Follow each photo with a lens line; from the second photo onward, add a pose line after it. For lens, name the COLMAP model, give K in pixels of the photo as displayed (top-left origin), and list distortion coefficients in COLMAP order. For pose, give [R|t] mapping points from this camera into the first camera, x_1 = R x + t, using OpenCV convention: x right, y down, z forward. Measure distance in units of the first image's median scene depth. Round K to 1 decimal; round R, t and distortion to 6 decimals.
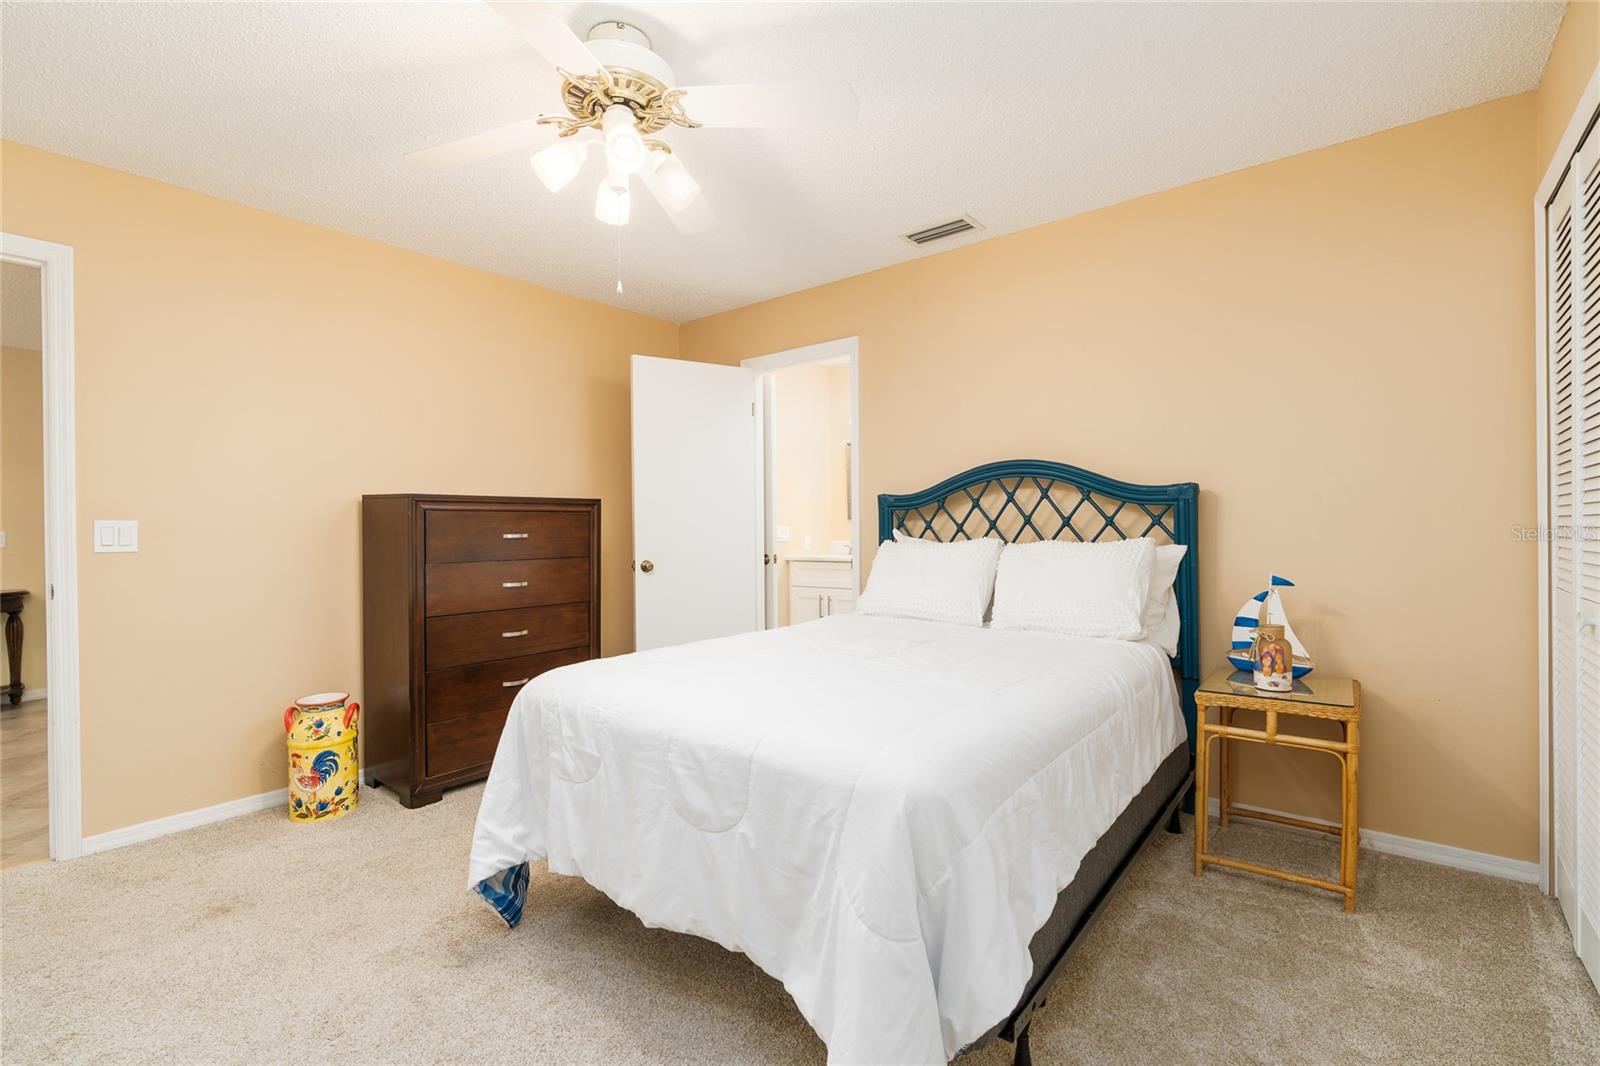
lens RADIAL K [[707.2, 0, 800.0], [0, 707.2, 533.0], [0, 0, 1]] dist [-0.001318, -0.000103]
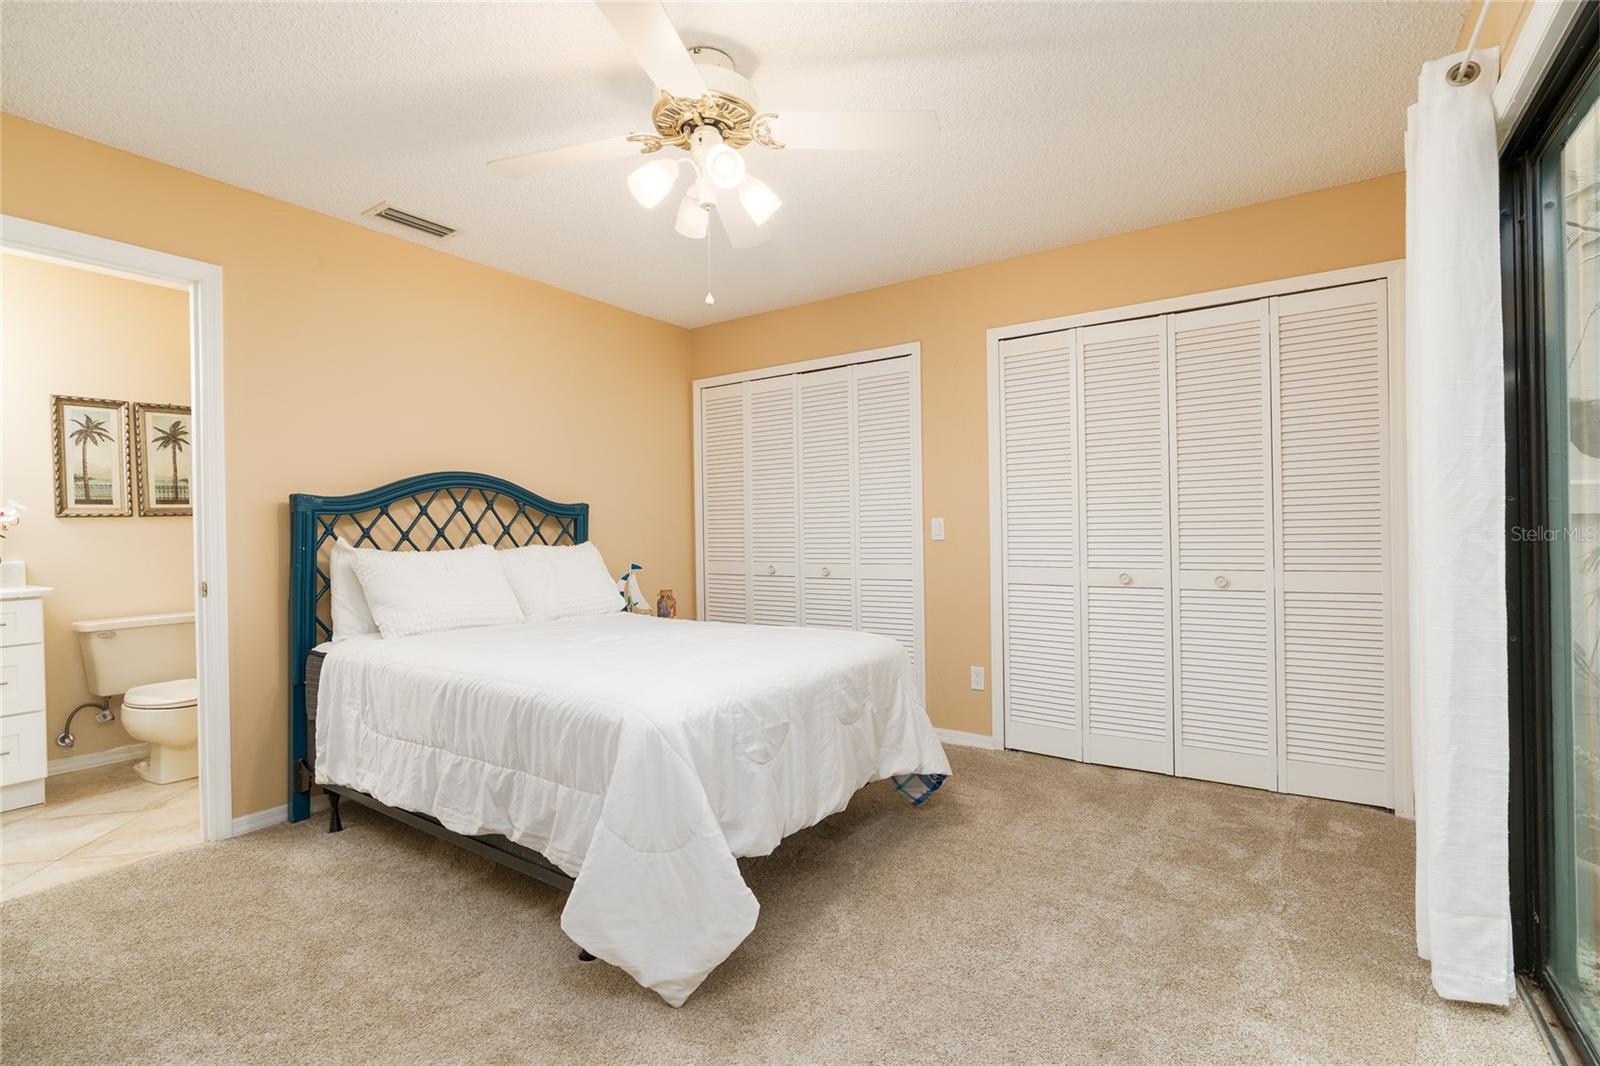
lens RADIAL K [[728.1, 0, 800.0], [0, 728.1, 533.0], [0, 0, 1]] dist [-0.022563, 0.000202]
pose [[-0.083579, 0.005699, 0.996485, -0.845401], [0.019782, 0.999796, -0.004058, 0.003178], [-0.996305, 0.019373, -0.083675, 0.607909]]
